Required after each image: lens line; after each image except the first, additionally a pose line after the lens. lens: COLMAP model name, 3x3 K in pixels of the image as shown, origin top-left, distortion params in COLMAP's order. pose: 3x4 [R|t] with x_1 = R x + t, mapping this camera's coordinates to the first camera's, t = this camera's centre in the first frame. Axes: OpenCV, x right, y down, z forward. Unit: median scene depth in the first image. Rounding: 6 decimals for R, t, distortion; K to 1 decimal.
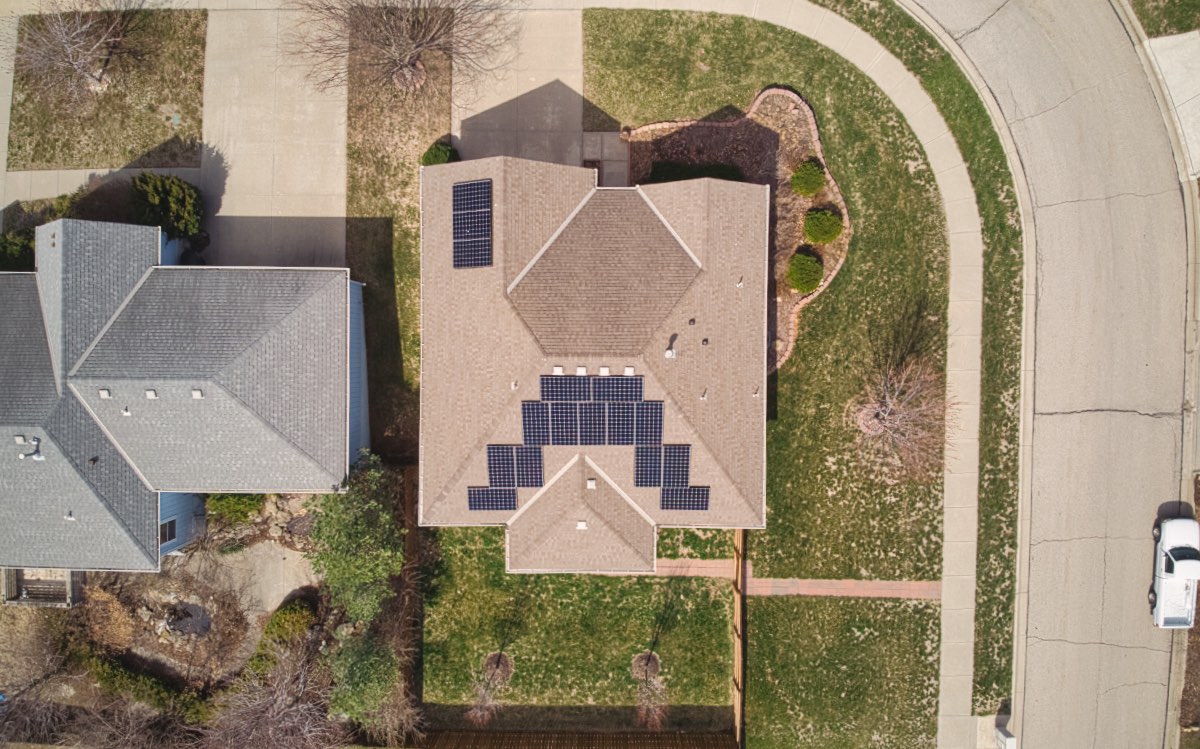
lens RADIAL K [[890.9, 0, 600.0], [0, 890.9, 374.5], [0, 0, 1]] dist [0.052174, -0.162092]
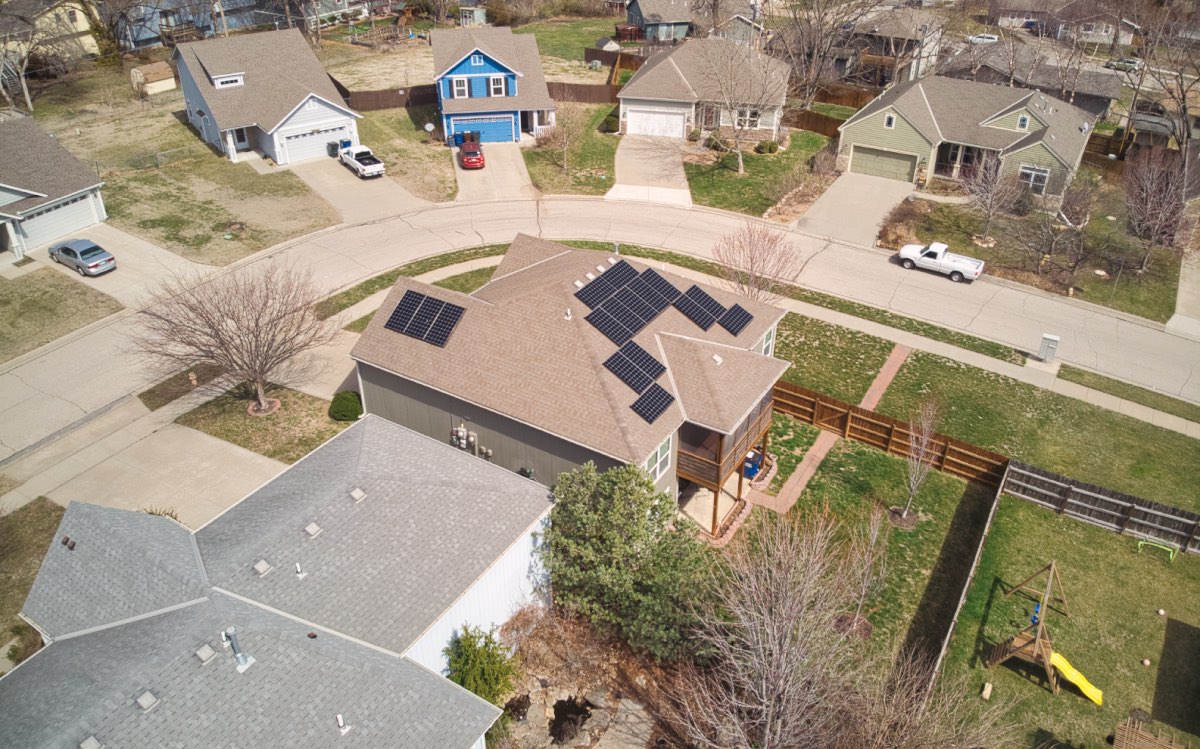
lens RADIAL K [[890.9, 0, 600.0], [0, 890.9, 374.5], [0, 0, 1]] dist [0.052174, -0.162092]
pose [[0.527312, -0.440323, 0.726676, -0.751359], [0.849578, 0.260502, -0.458647, 0.470321], [0.012652, 0.859218, 0.511454, 0.426556]]
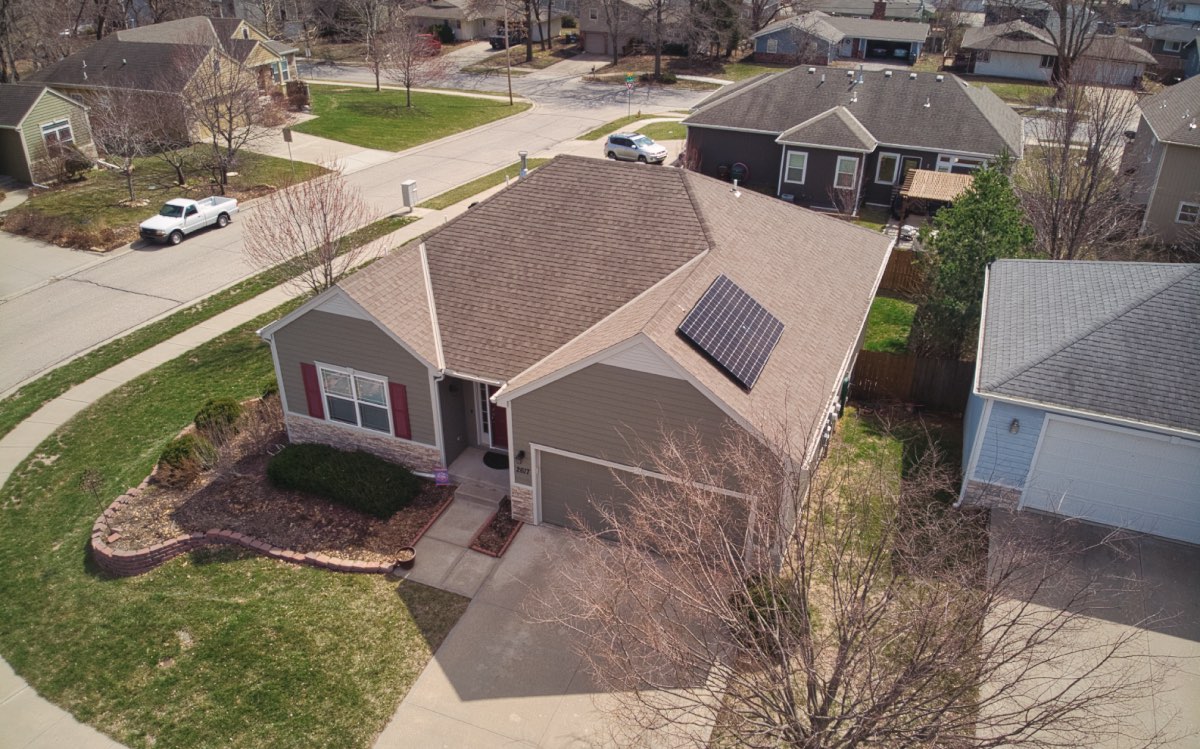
lens RADIAL K [[890.9, 0, 600.0], [0, 890.9, 374.5], [0, 0, 1]] dist [0.052174, -0.162092]
pose [[-0.926829, -0.171322, 0.334121, -0.224145], [0.375092, -0.463060, 0.803045, -0.572070], [0.017138, 0.869611, 0.493439, 0.638307]]
